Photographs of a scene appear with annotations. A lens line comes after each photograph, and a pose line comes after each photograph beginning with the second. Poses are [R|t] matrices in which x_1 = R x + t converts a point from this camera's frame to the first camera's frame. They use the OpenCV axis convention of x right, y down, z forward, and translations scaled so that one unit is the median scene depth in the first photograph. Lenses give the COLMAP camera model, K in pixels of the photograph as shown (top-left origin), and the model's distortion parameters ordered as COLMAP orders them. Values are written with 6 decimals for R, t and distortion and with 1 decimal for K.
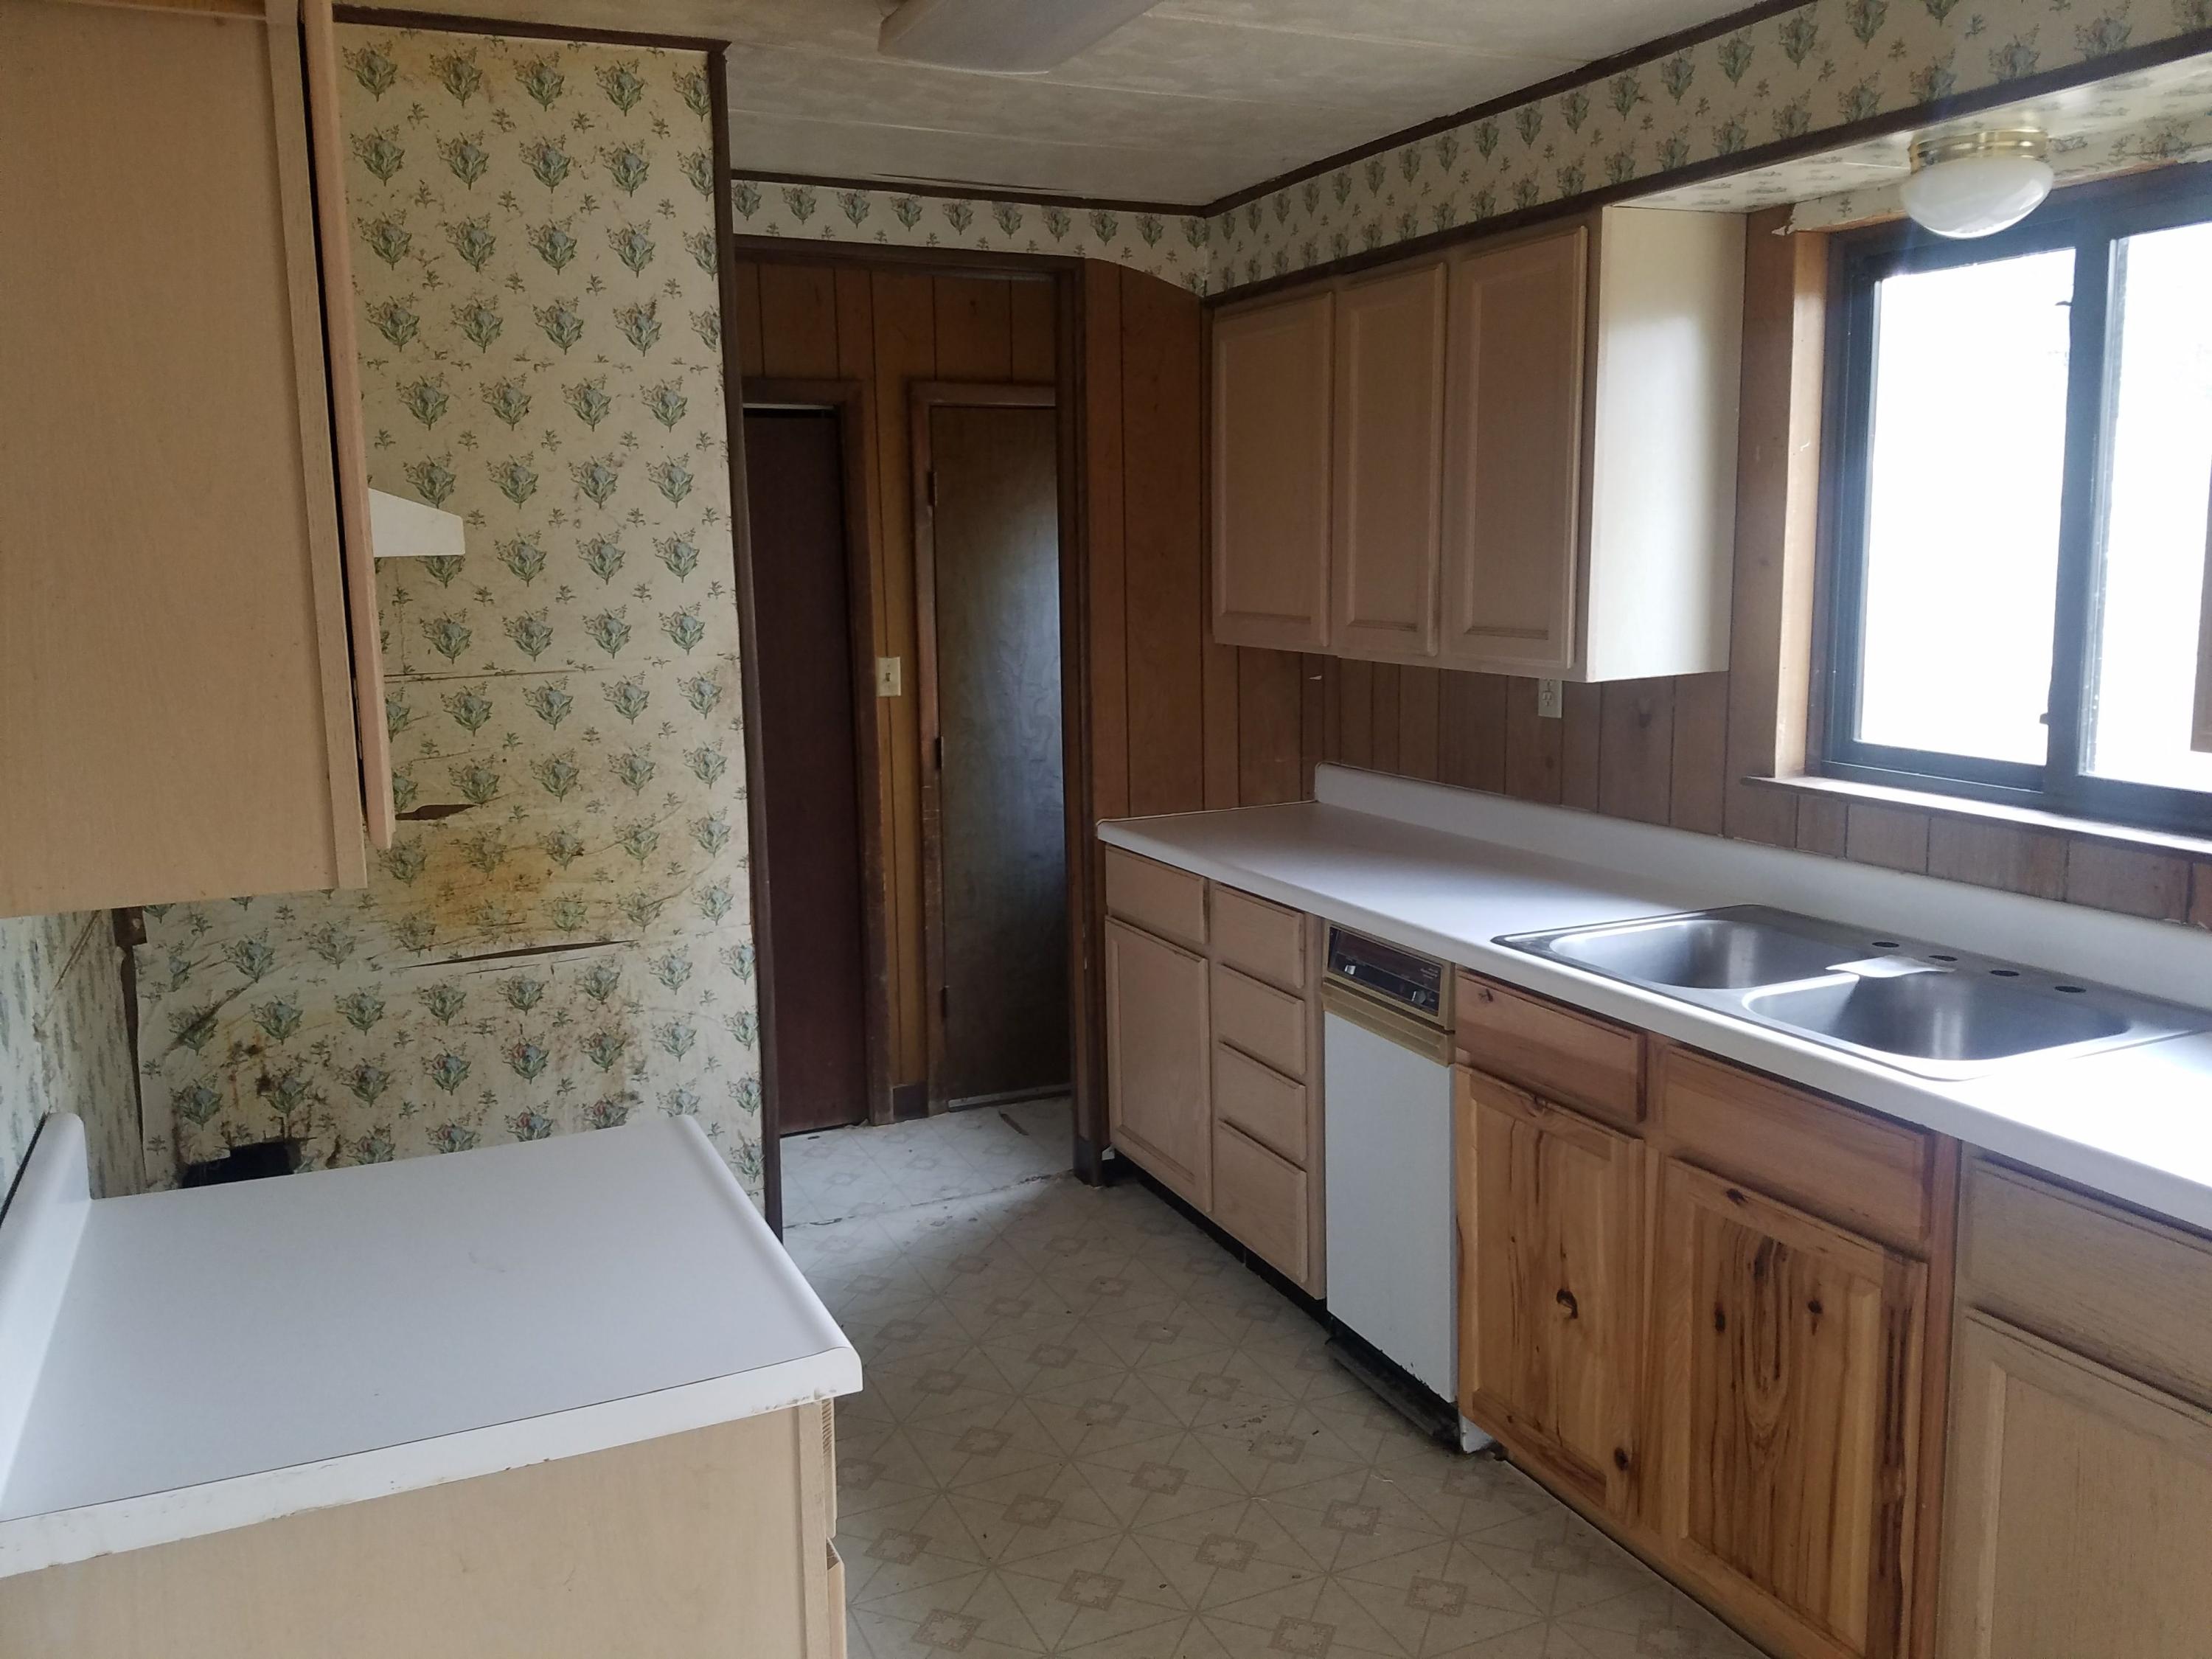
lens RADIAL K [[1726.3, 0, 1106.0], [0, 1726.3, 829.5], [0, 0, 1]] dist [0.206688, -0.364881]
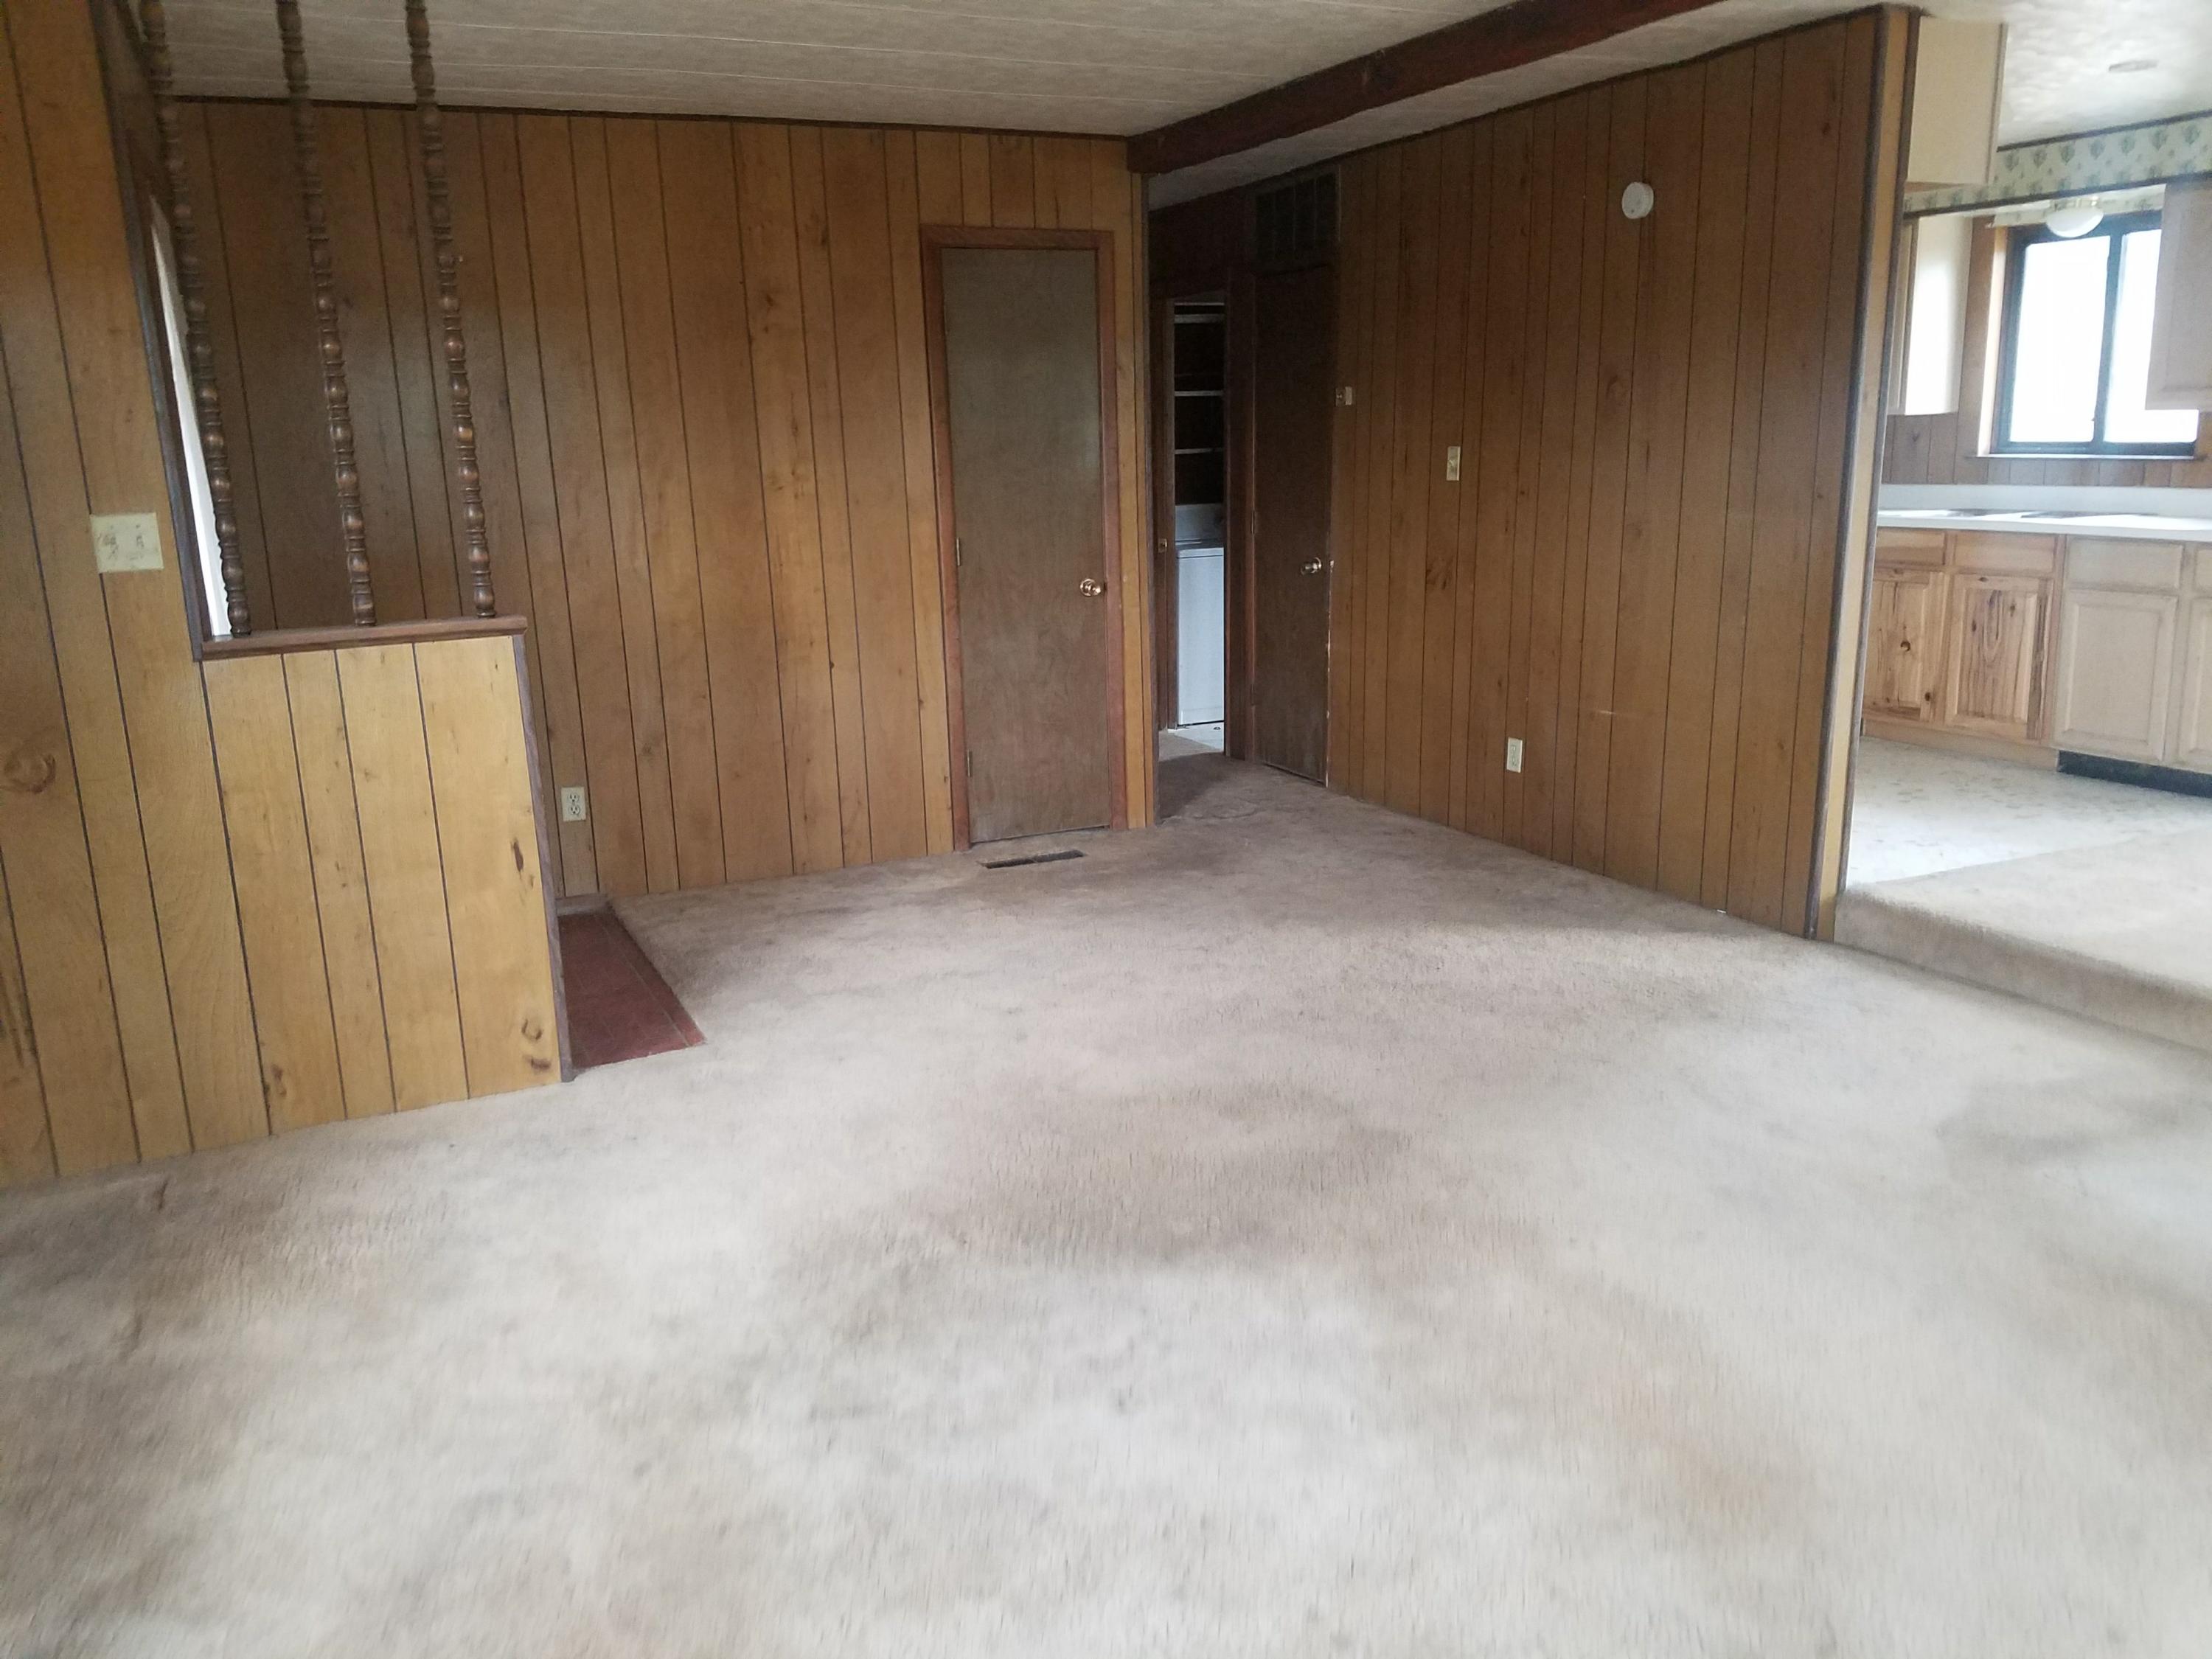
lens RADIAL K [[1748.2, 0, 1106.0], [0, 1748.2, 829.5], [0, 0, 1]] dist [0.001281, -0.001277]
pose [[0.999941, -0.009278, -0.005698, -0.842323], [0.009637, 0.997734, 0.066585, 0.326691], [0.005067, -0.066636, 0.997764, -1.490212]]
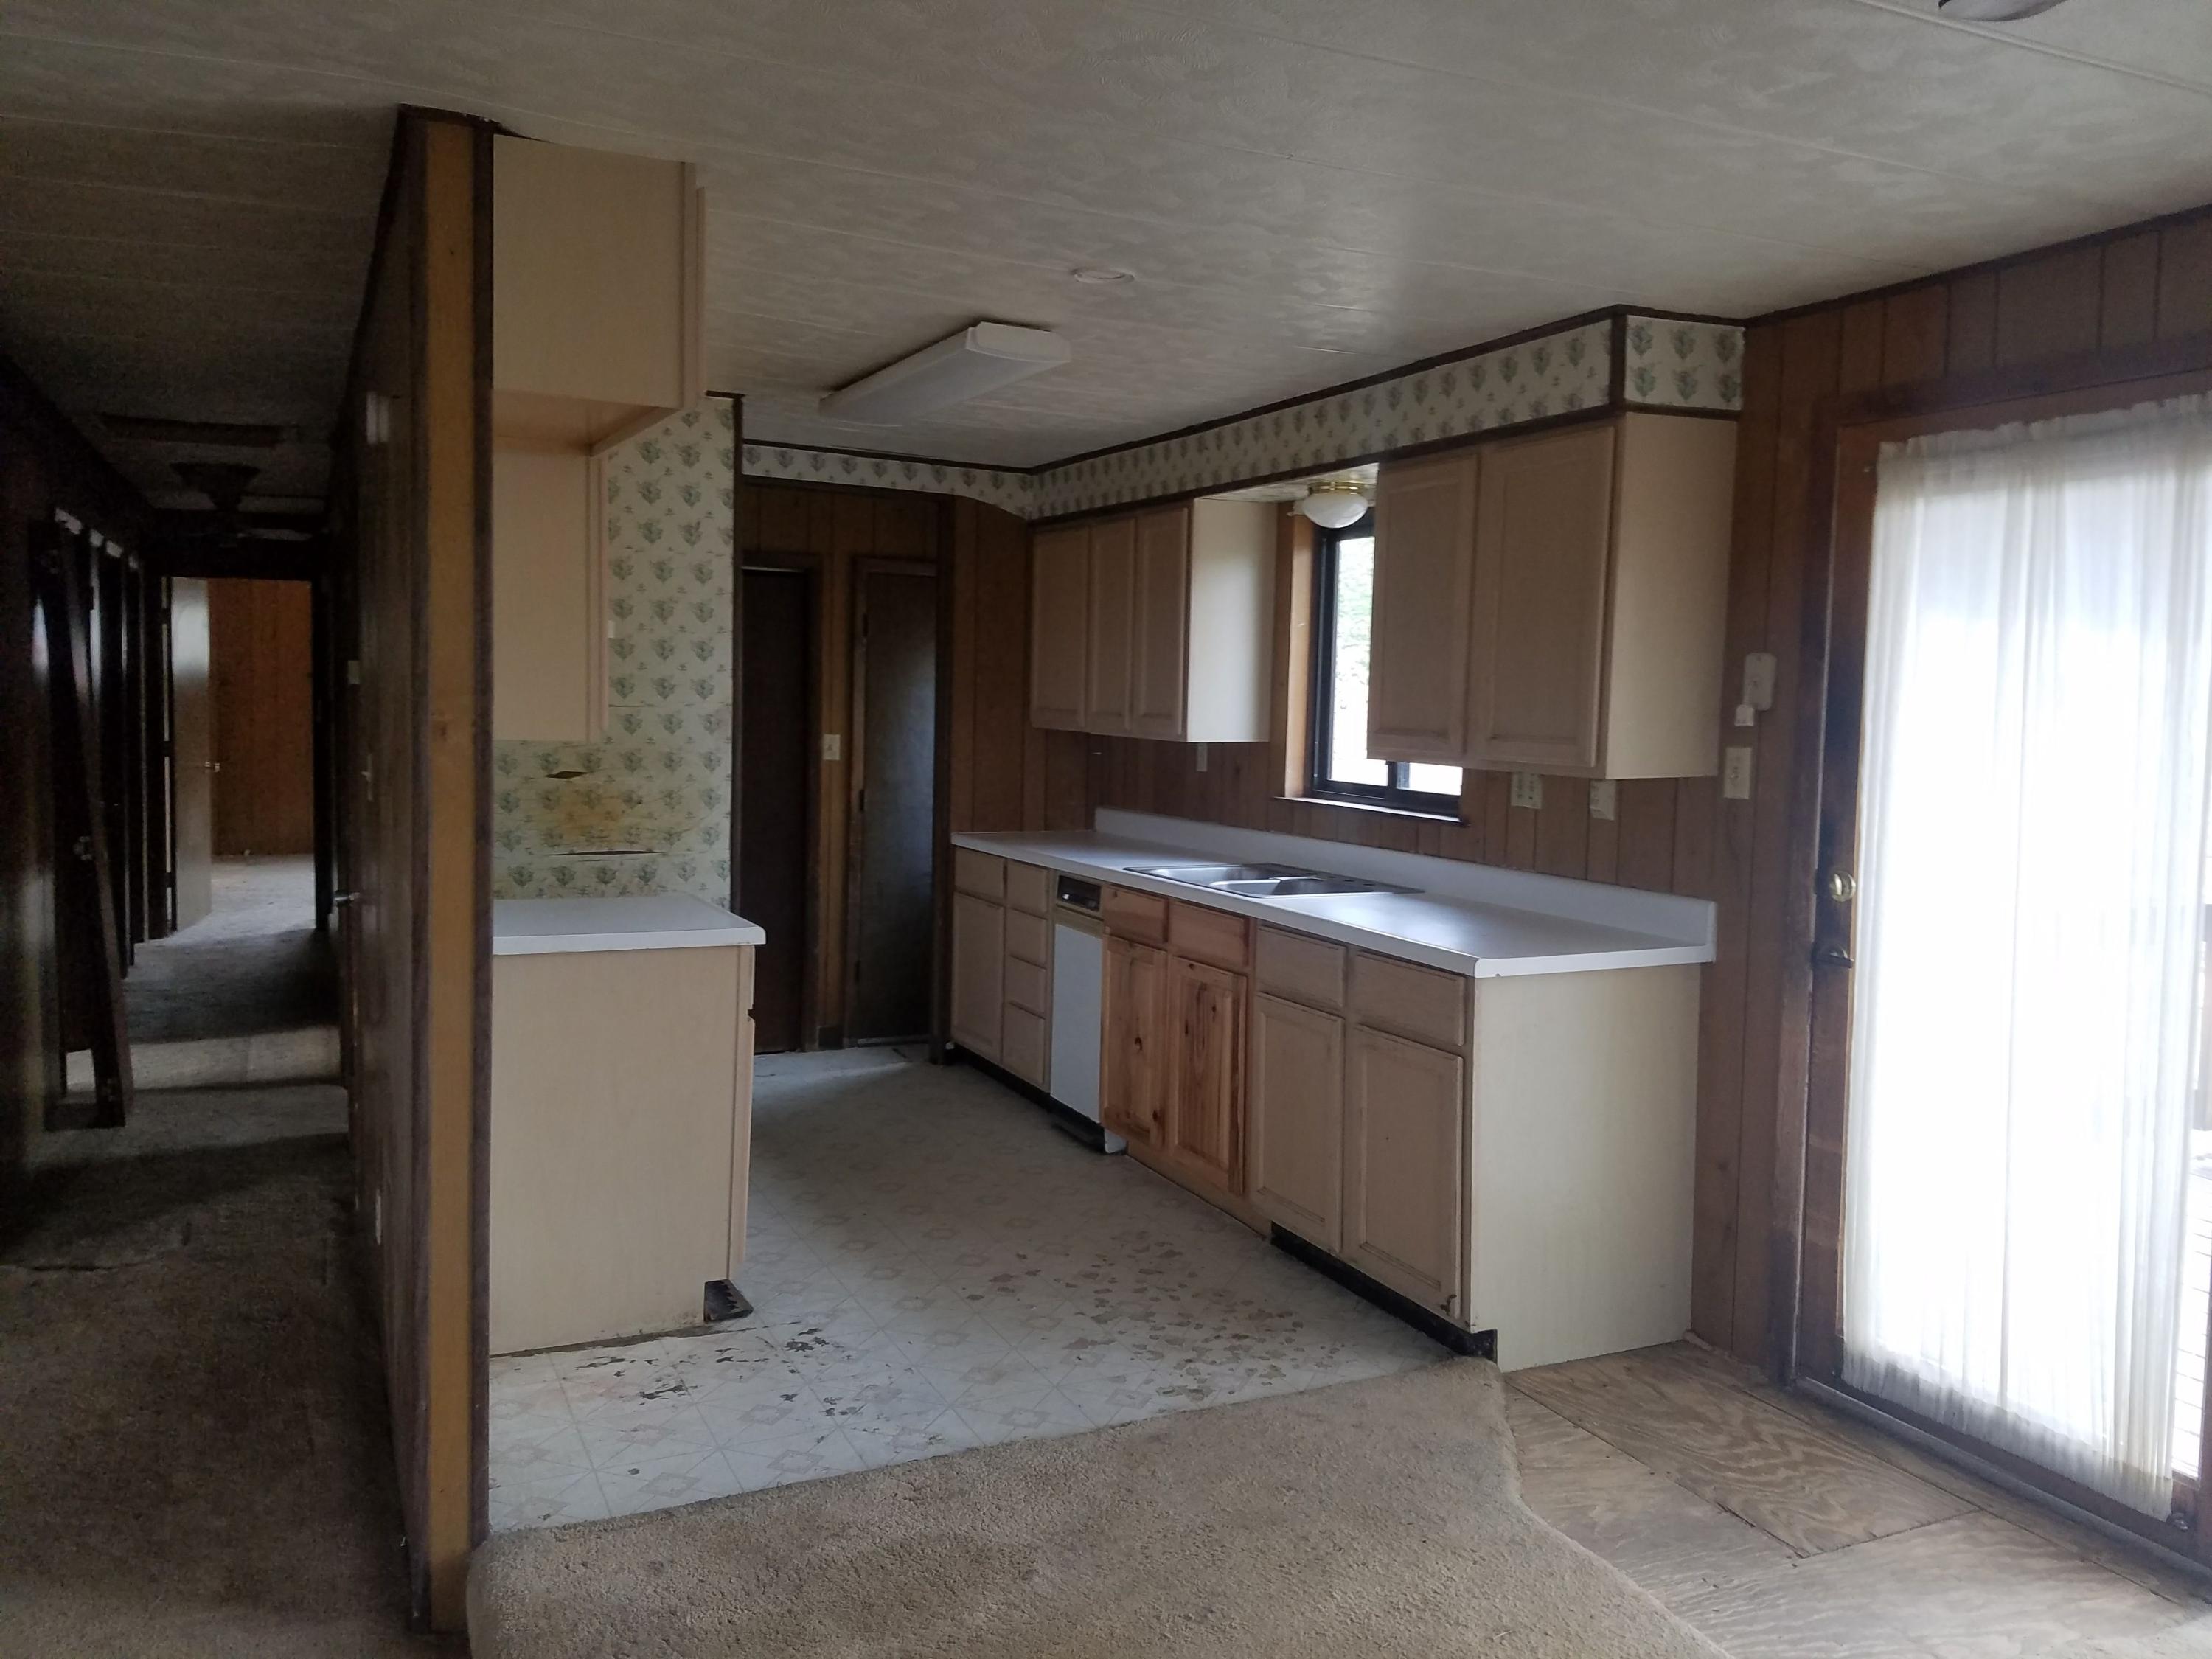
lens RADIAL K [[1673.9, 0, 1148.4], [0, 1673.9, 824.0], [0, 0, 1]] dist [0.190437, -0.219256]
pose [[0.998455, 0.041769, 0.036652, 0.176595], [-0.038399, 0.995356, -0.088275, 0.172714], [-0.040169, 0.086731, 0.995422, -0.823984]]
